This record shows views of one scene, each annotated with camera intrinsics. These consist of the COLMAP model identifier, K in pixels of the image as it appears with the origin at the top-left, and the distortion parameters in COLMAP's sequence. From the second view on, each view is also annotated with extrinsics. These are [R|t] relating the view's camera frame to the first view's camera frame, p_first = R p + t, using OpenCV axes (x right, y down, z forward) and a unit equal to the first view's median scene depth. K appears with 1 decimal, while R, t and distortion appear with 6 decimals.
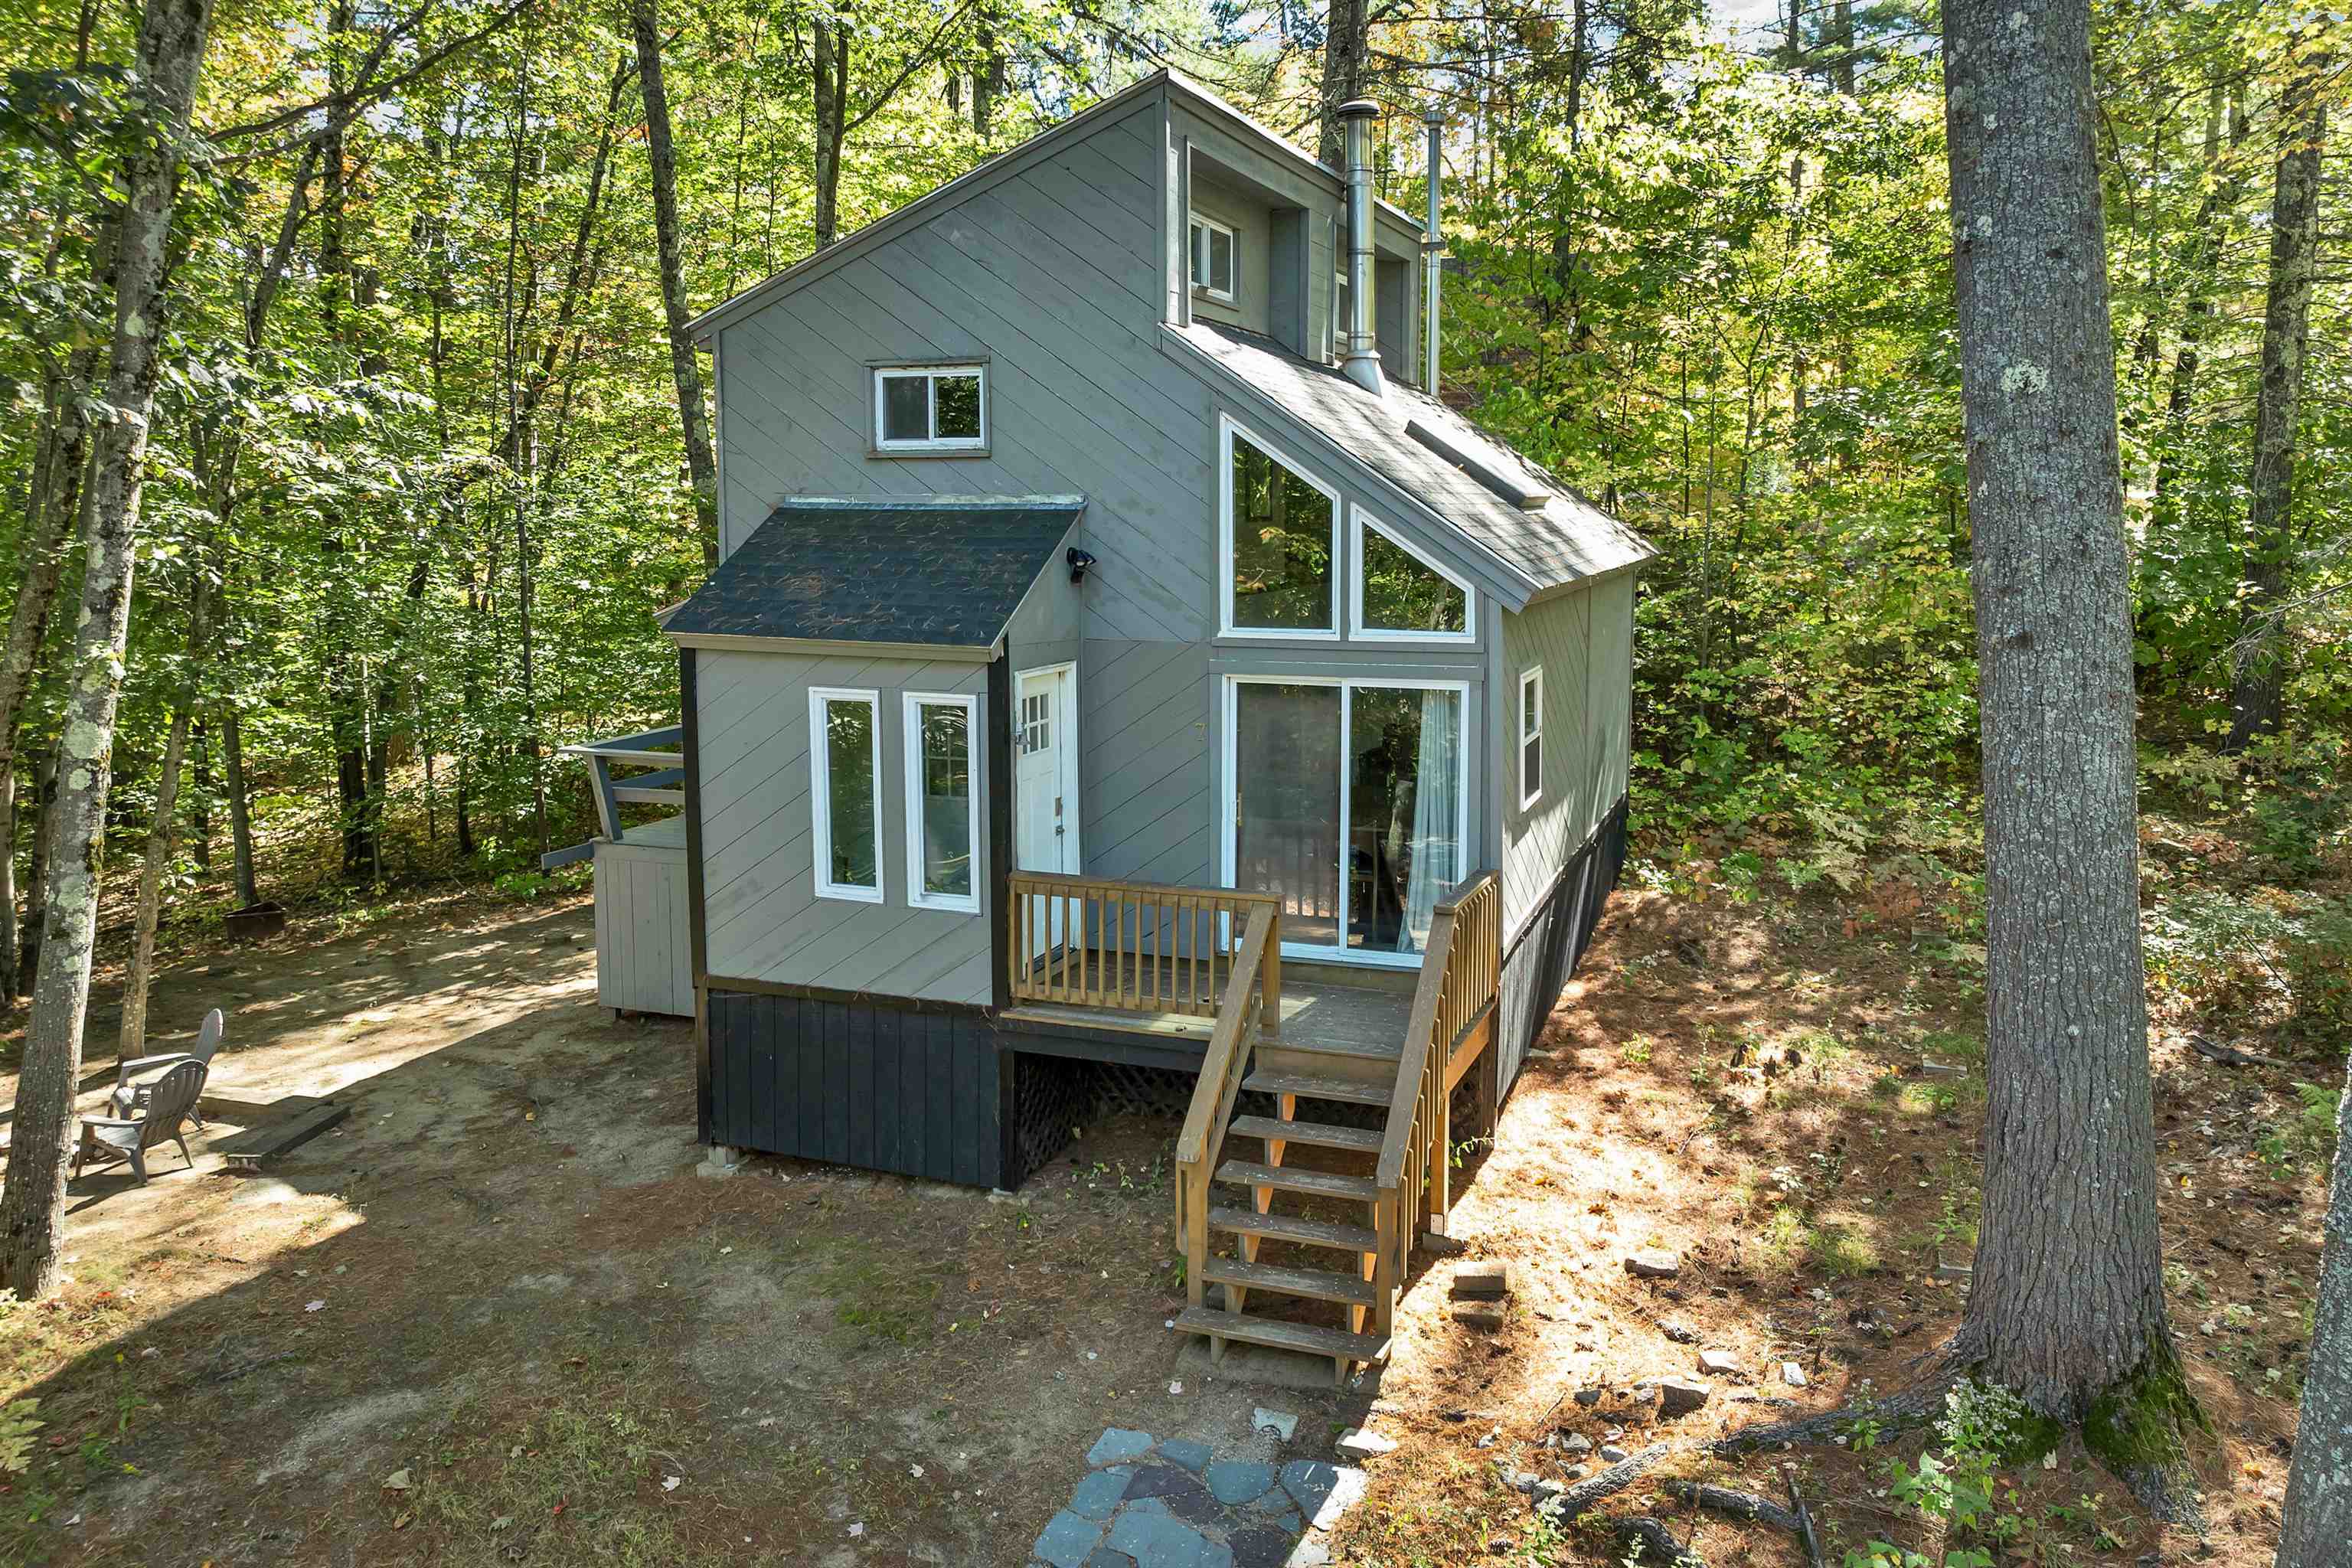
lens RADIAL K [[1740.7, 0, 1283.5], [0, 1740.7, 646.8], [0, 0, 1]] dist [-0.032228, -0.010198]
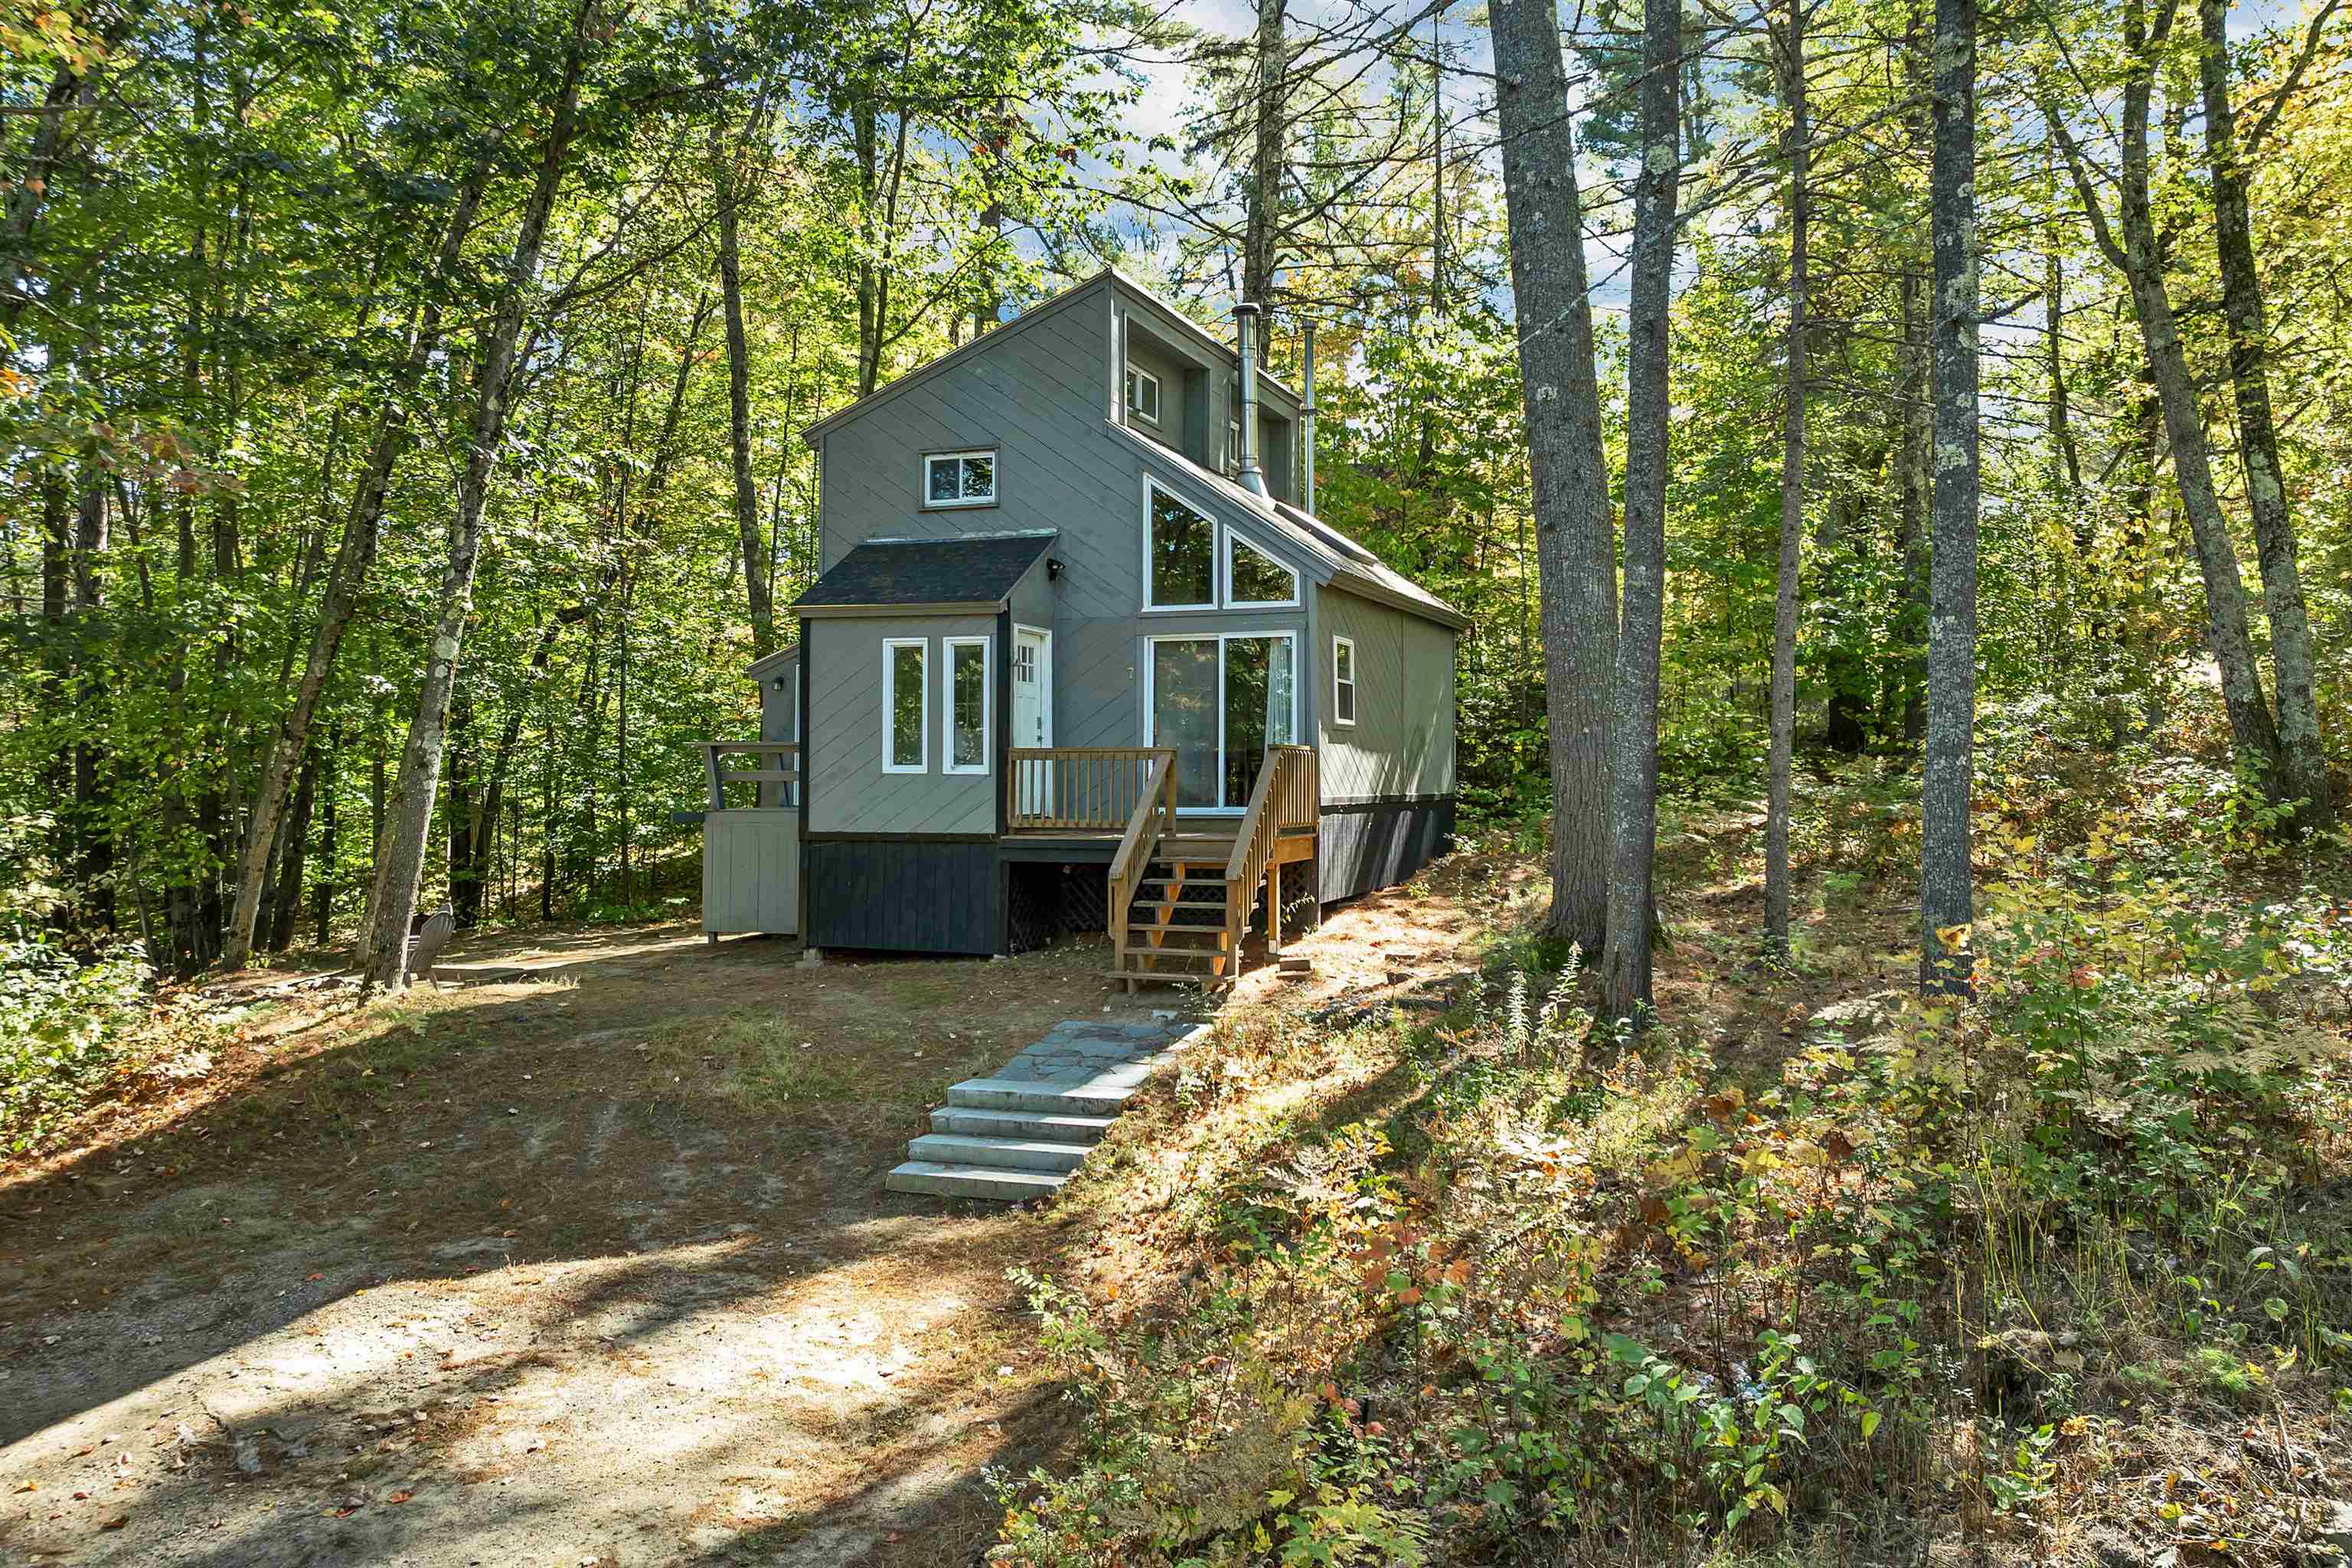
lens RADIAL K [[1740.7, 0, 1283.5], [0, 1740.7, 646.8], [0, 0, 1]] dist [-0.032228, -0.010198]
pose [[0.999862, -0.005324, 0.015733, 0.067981], [0.007729, 0.987560, -0.157052, 0.282546], [-0.014701, 0.157151, 0.987465, -0.574048]]
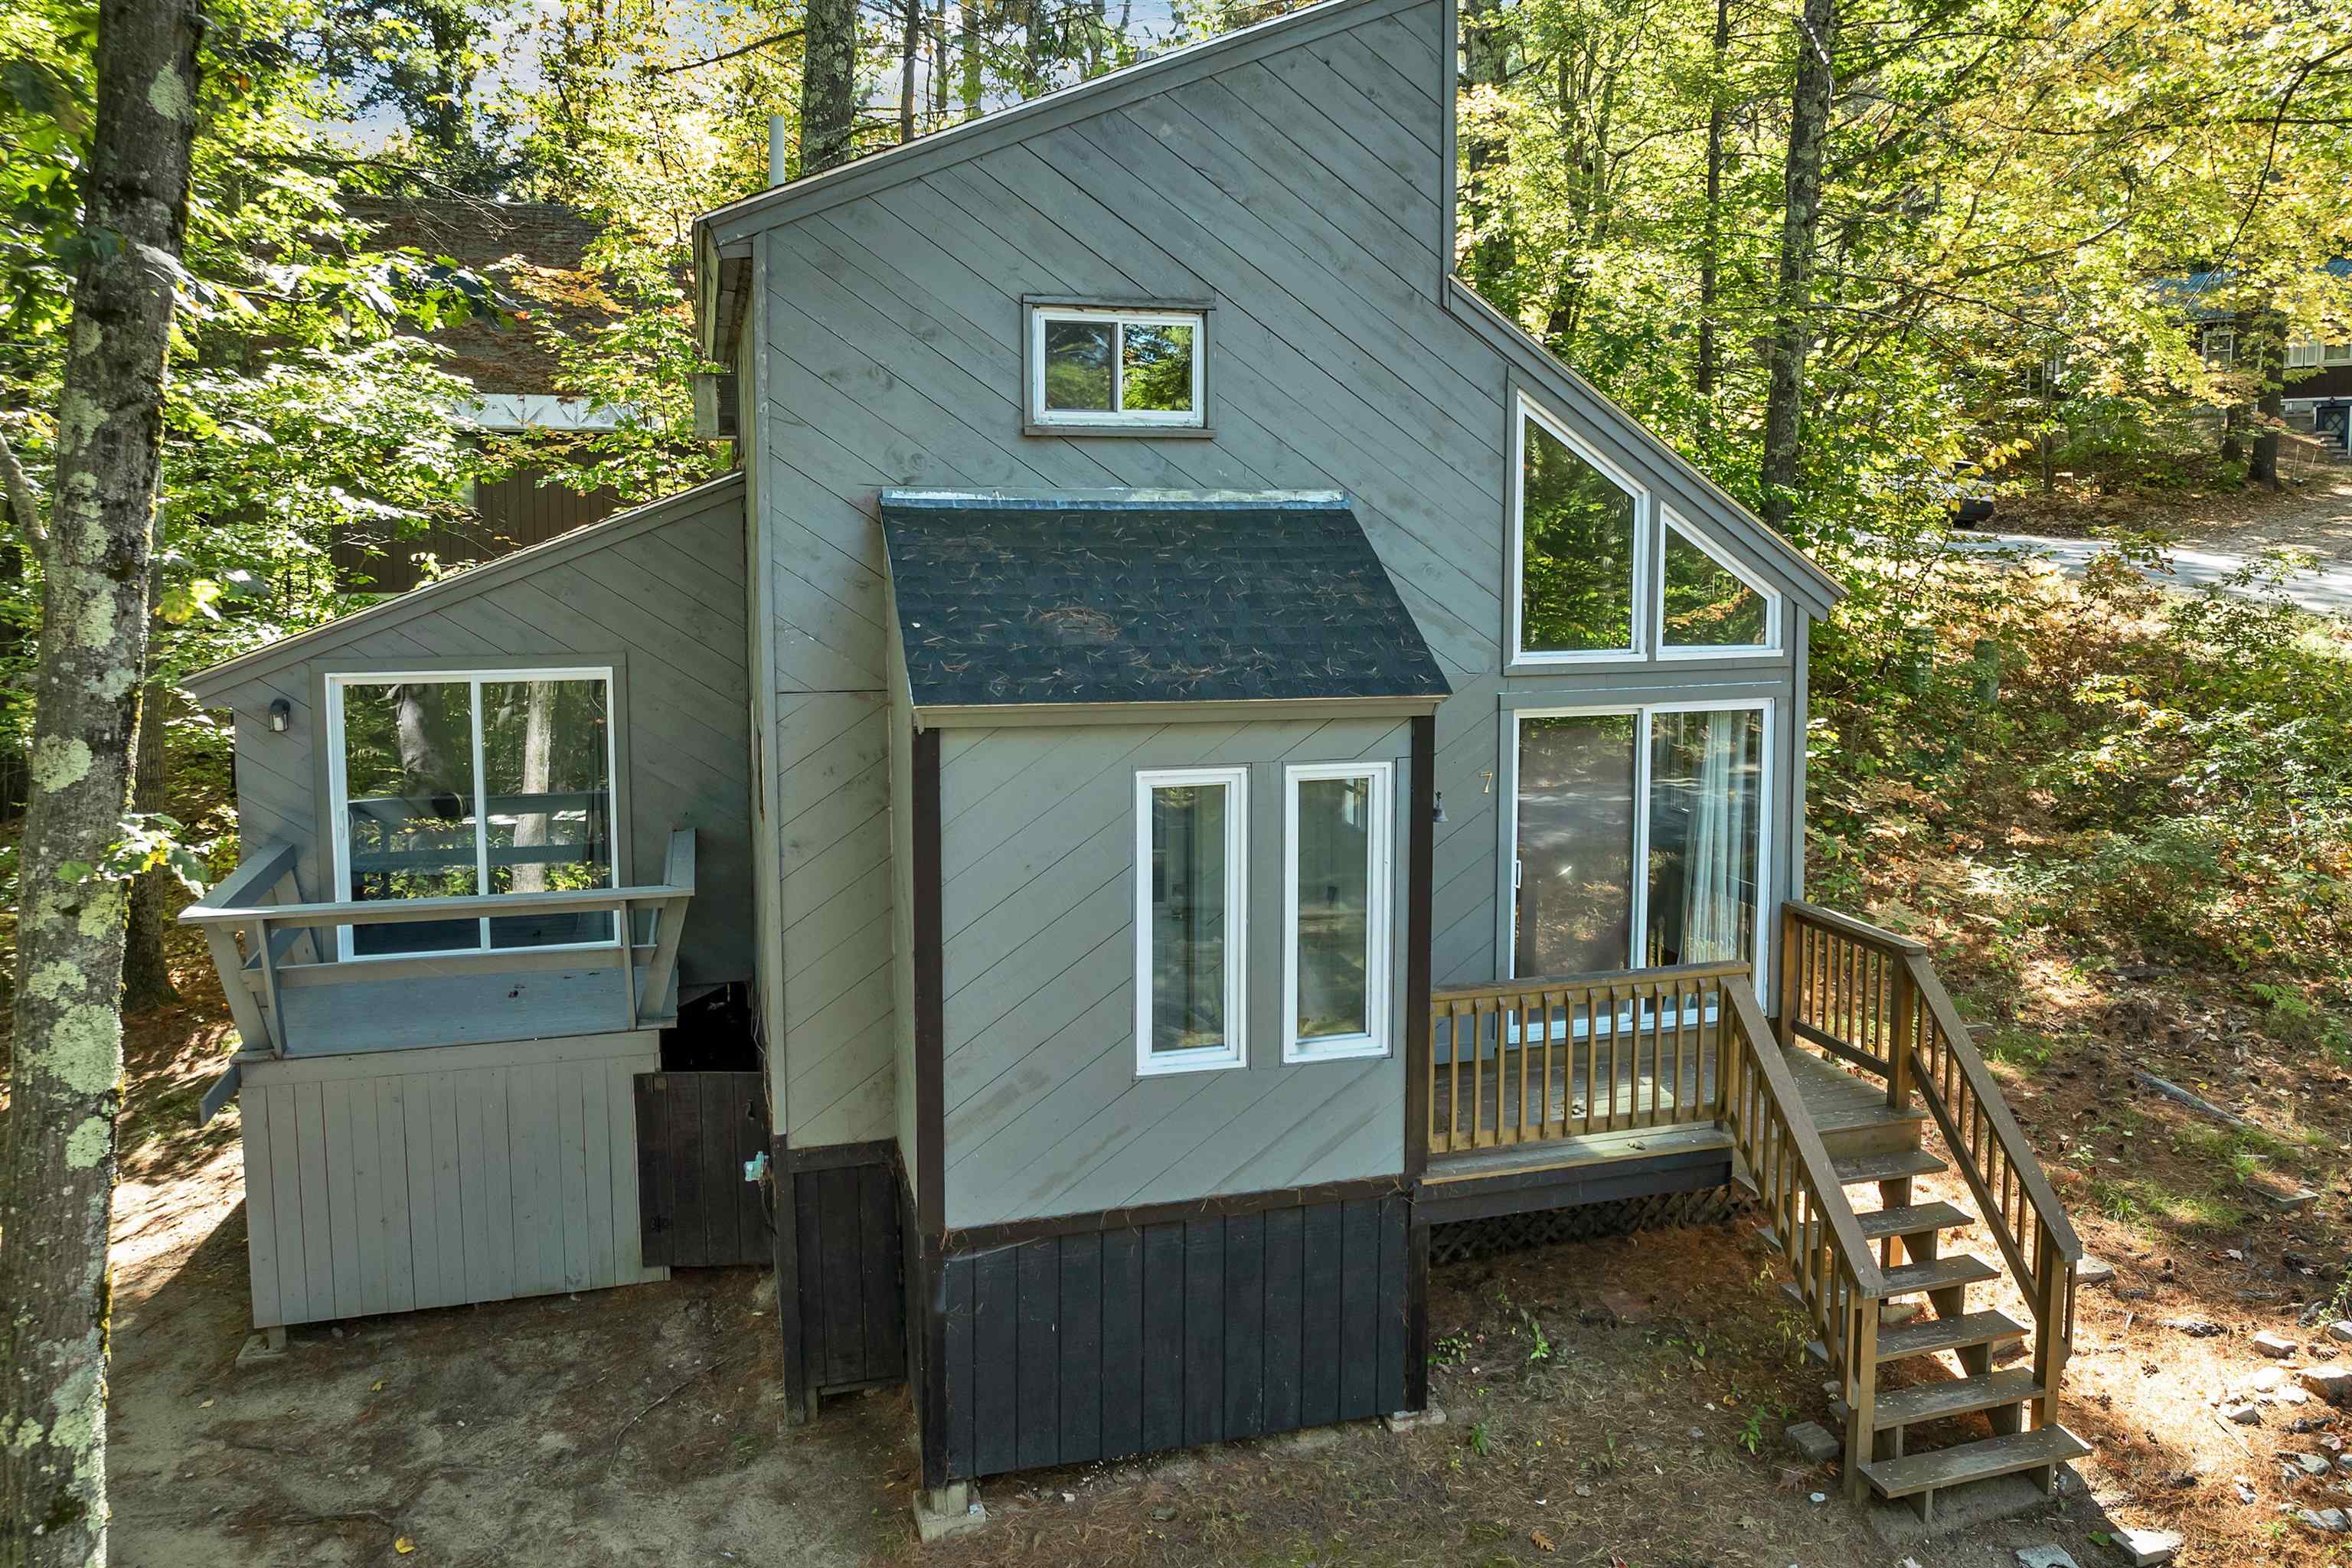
lens RADIAL K [[1740.7, 0, 1283.5], [0, 1740.7, 646.8], [0, 0, 1]] dist [-0.032228, -0.010198]
pose [[0.798260, -0.049134, 0.600306, -0.631450], [0.046218, 0.998725, 0.020285, -0.036660], [-0.600537, 0.011552, 0.799513, 0.419468]]
